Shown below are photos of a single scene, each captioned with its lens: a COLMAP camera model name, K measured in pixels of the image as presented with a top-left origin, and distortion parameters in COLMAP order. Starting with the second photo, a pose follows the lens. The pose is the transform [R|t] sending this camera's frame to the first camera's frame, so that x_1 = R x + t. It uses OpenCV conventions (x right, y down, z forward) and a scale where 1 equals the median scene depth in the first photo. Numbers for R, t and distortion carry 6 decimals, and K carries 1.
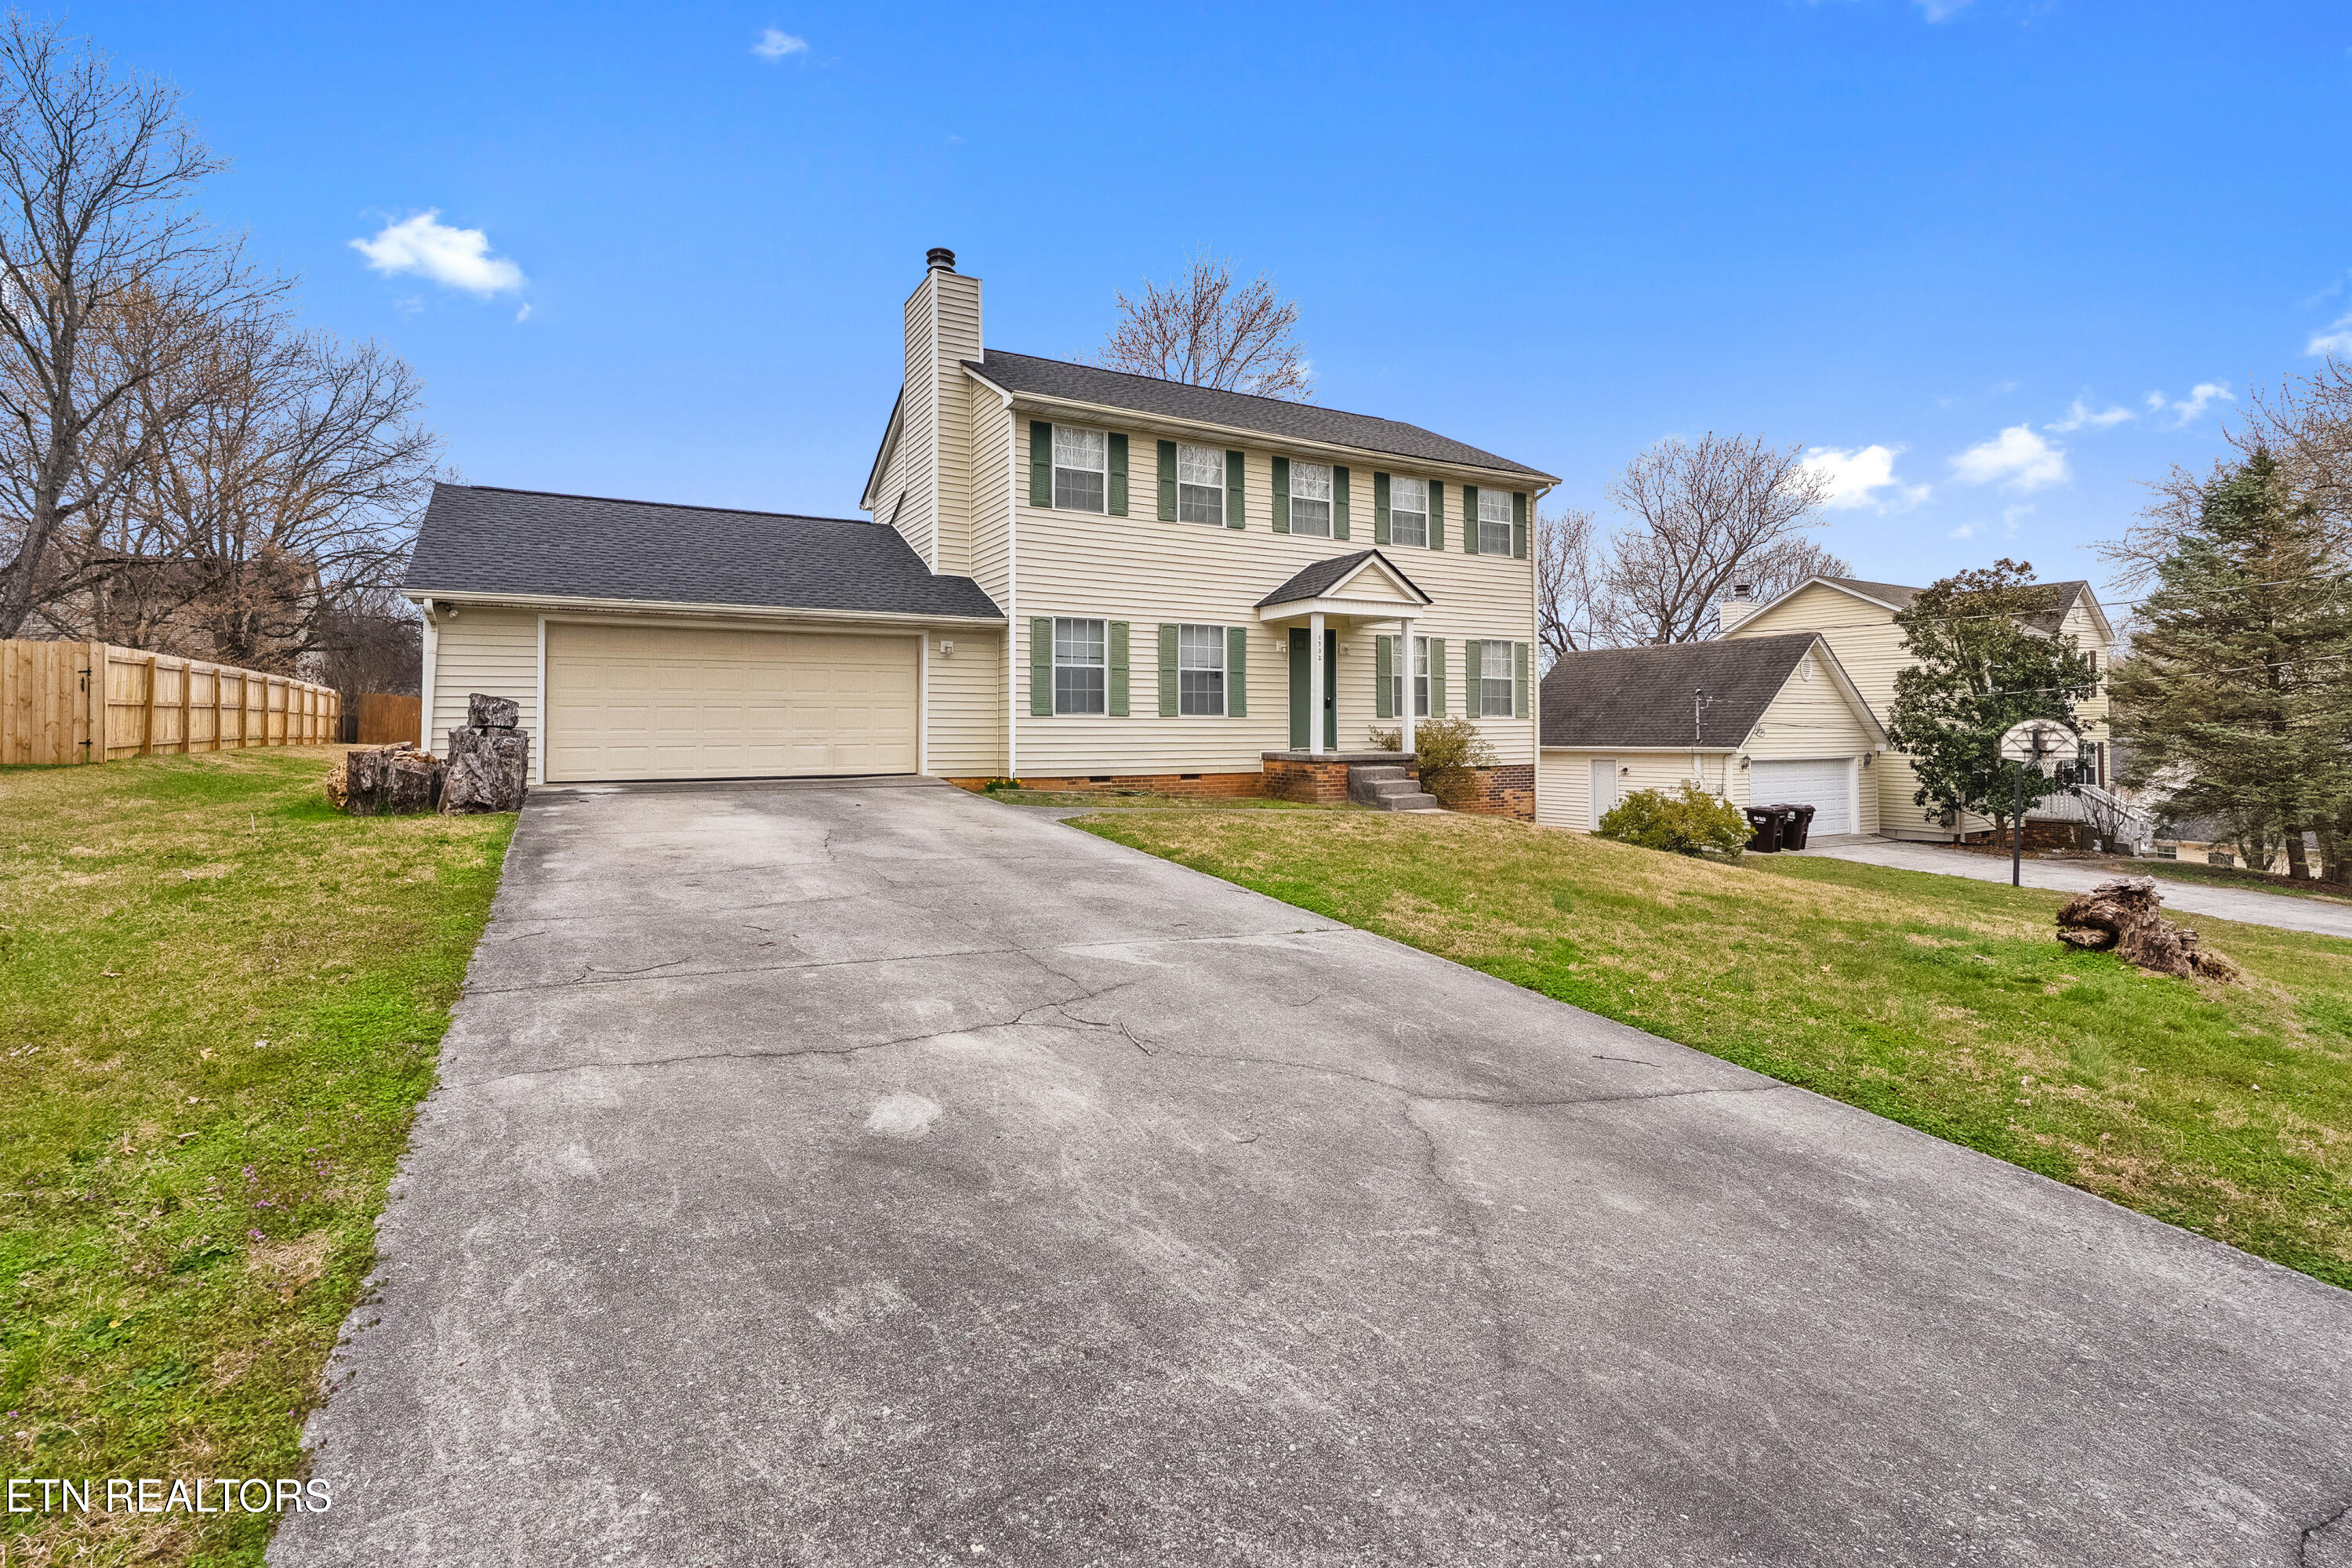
lens RADIAL K [[1078.9, 0, 1169.5], [0, 1078.9, 723.9], [0, 0, 1]] dist [-0.014573, -0.000075]
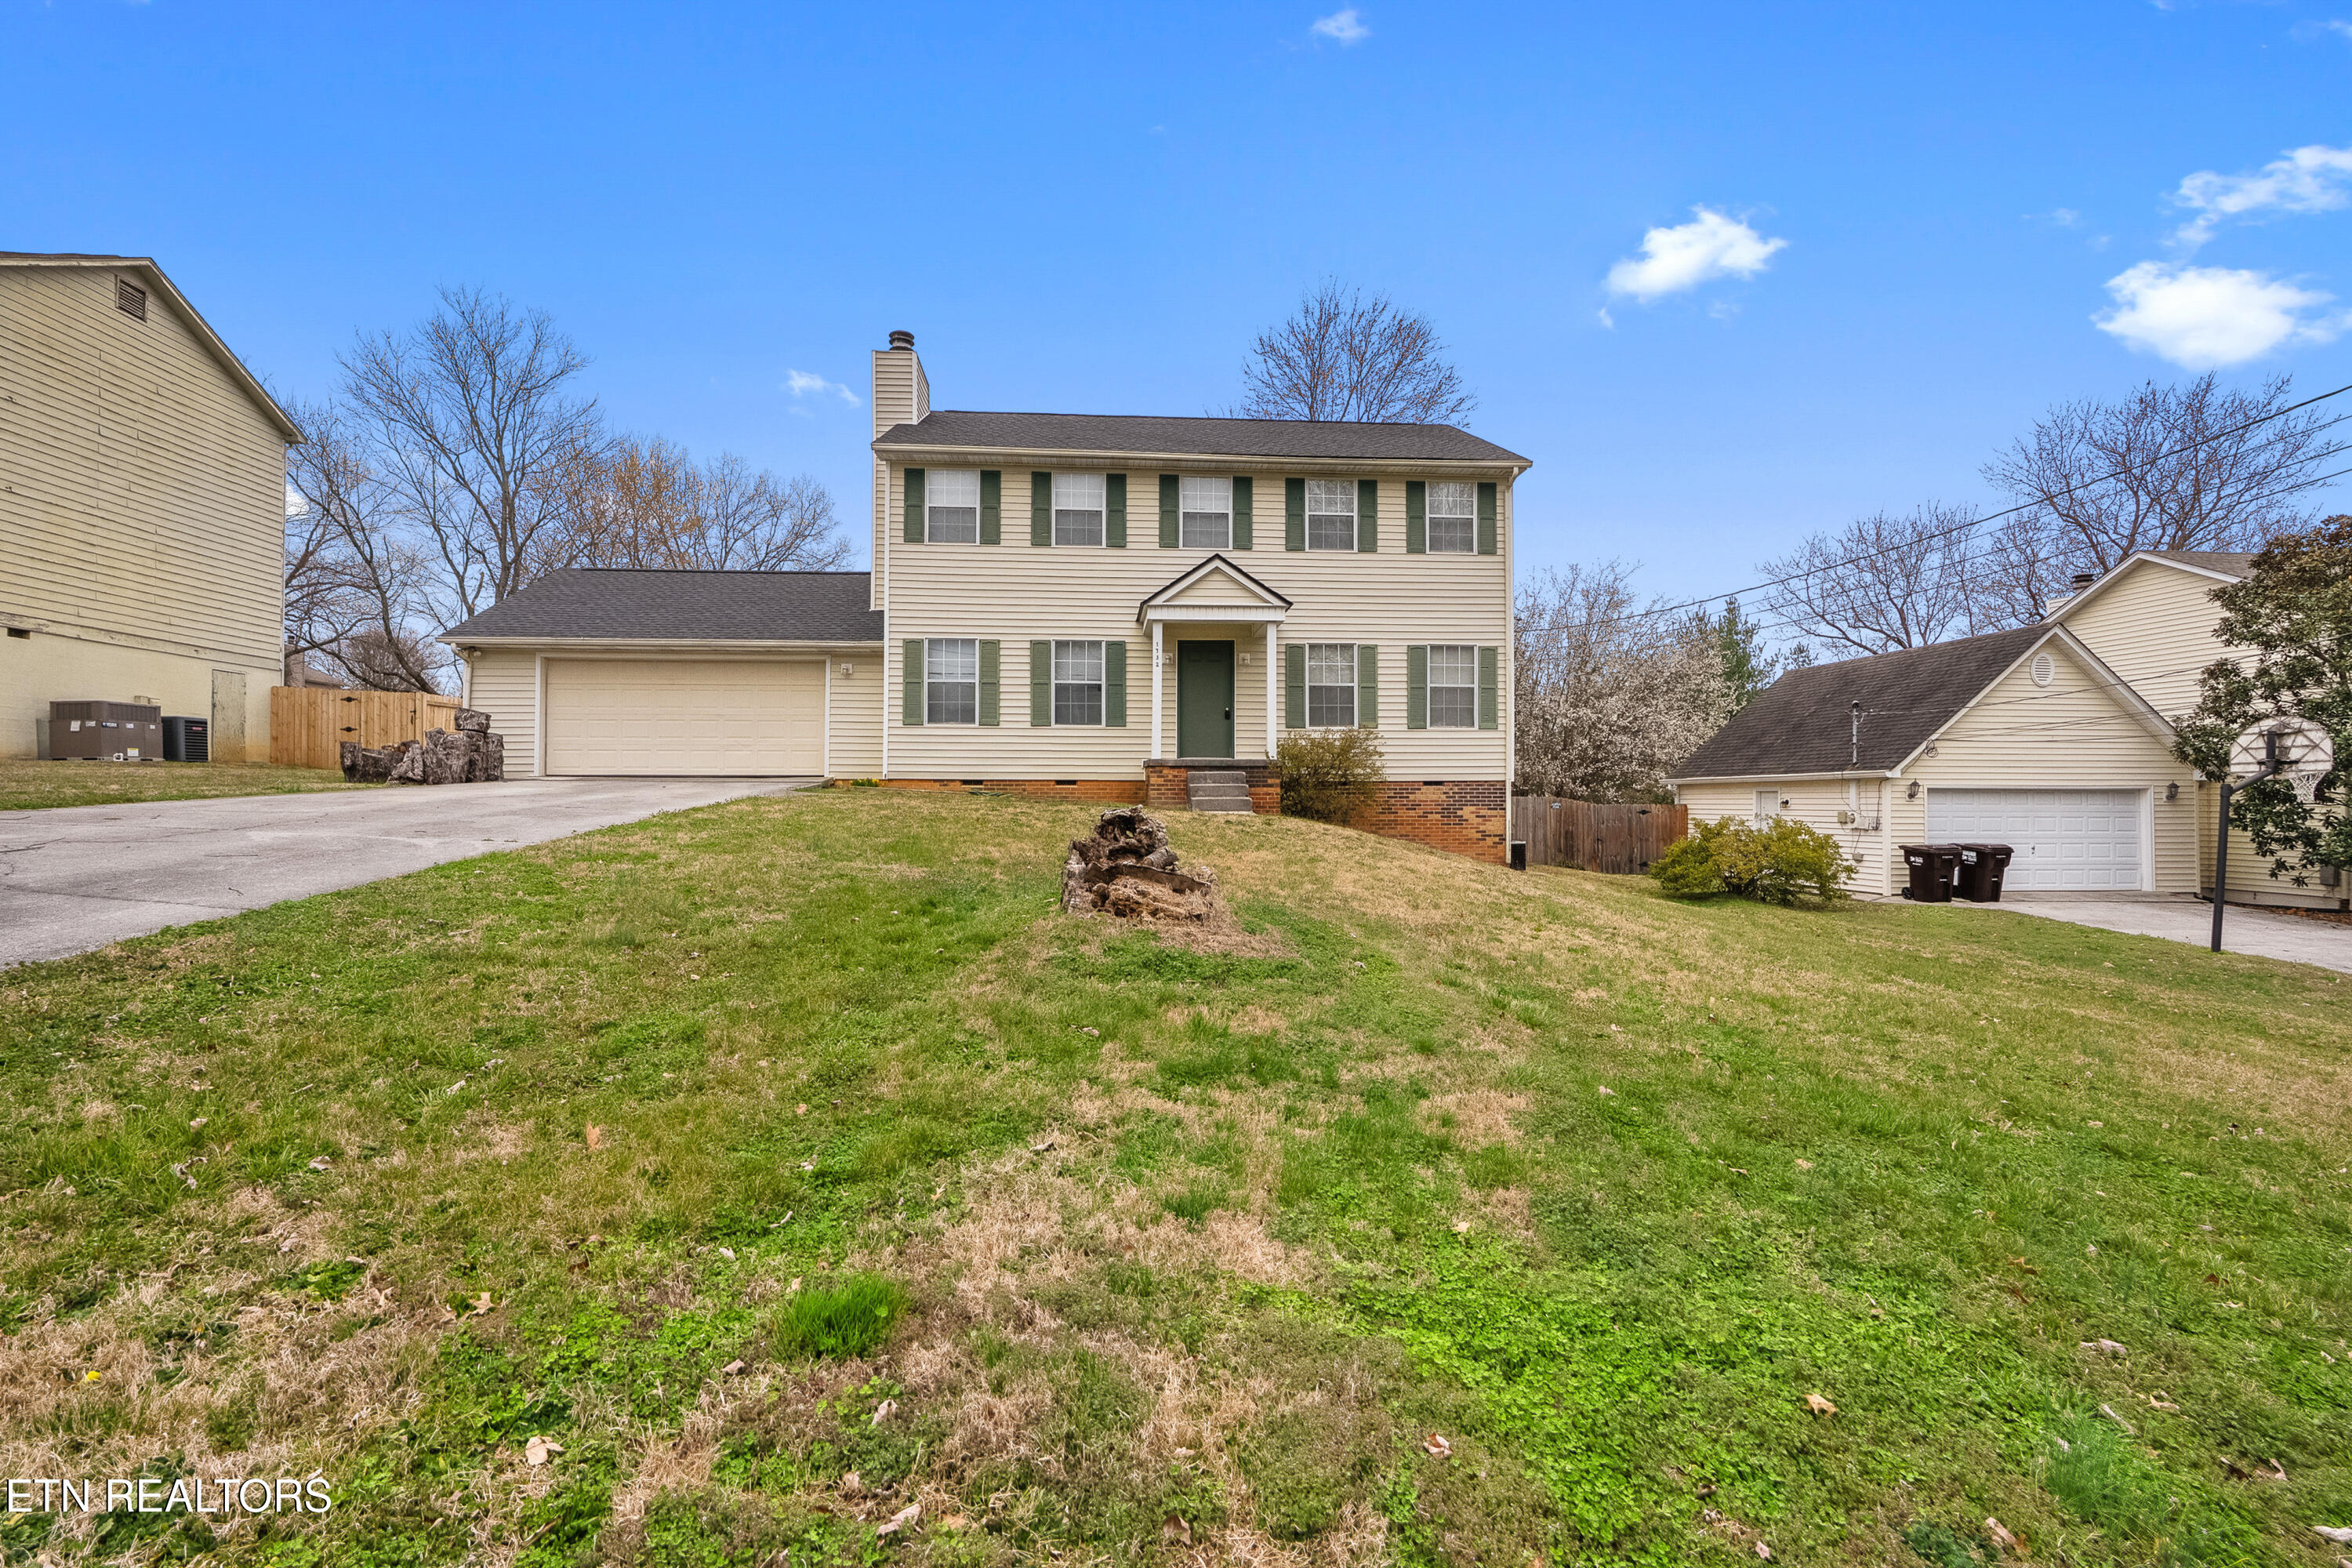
lens RADIAL K [[1062.5, 0, 1173.2], [0, 1062.5, 783.5], [0, 0, 1]] dist [-0.004671, 0.000332]
pose [[0.904496, 0.000217, -0.426481, 0.551221], [-0.002332, 0.999987, -0.004437, 0.052946], [0.426475, 0.005008, 0.904485, 0.088385]]
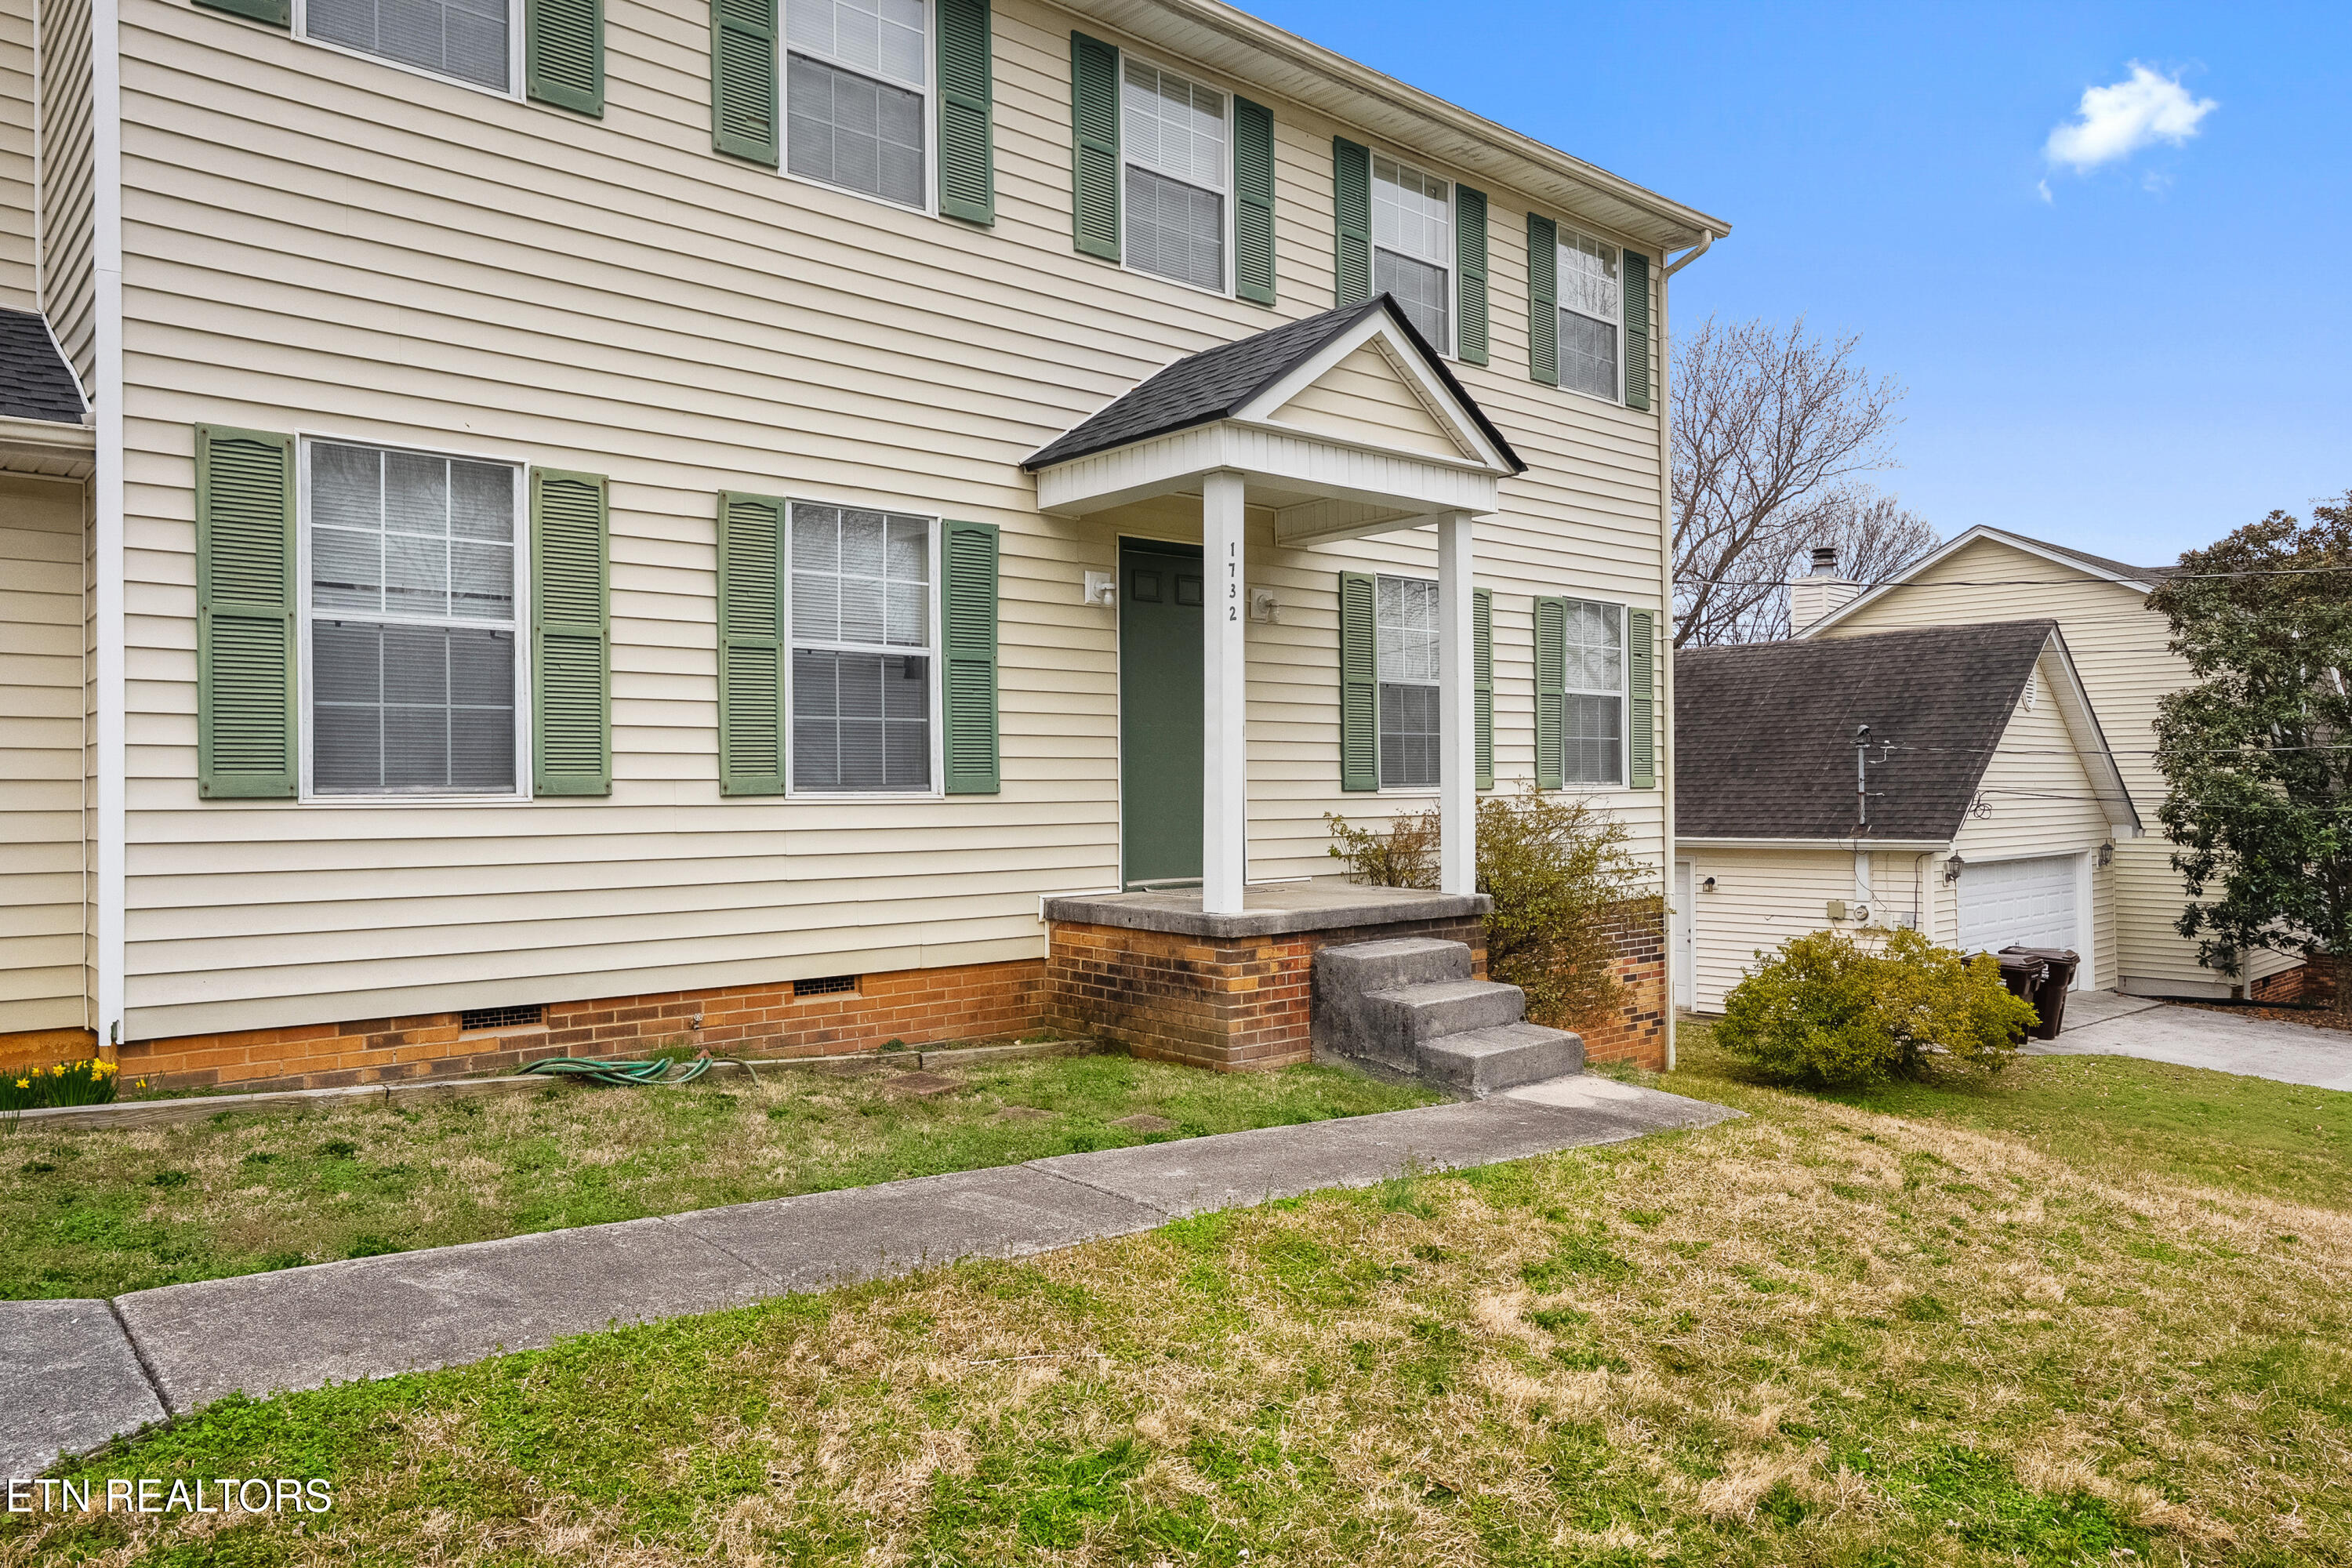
lens RADIAL K [[1574.9, 0, 1176.0], [0, 1574.9, 784.0], [0, 0, 1]] dist [0.000787, 0.000559]
pose [[0.977600, -0.002810, 0.210451, 0.022102], [0.002302, 0.999994, 0.002660, -0.010973], [-0.210457, -0.002116, 0.977601, 0.512258]]
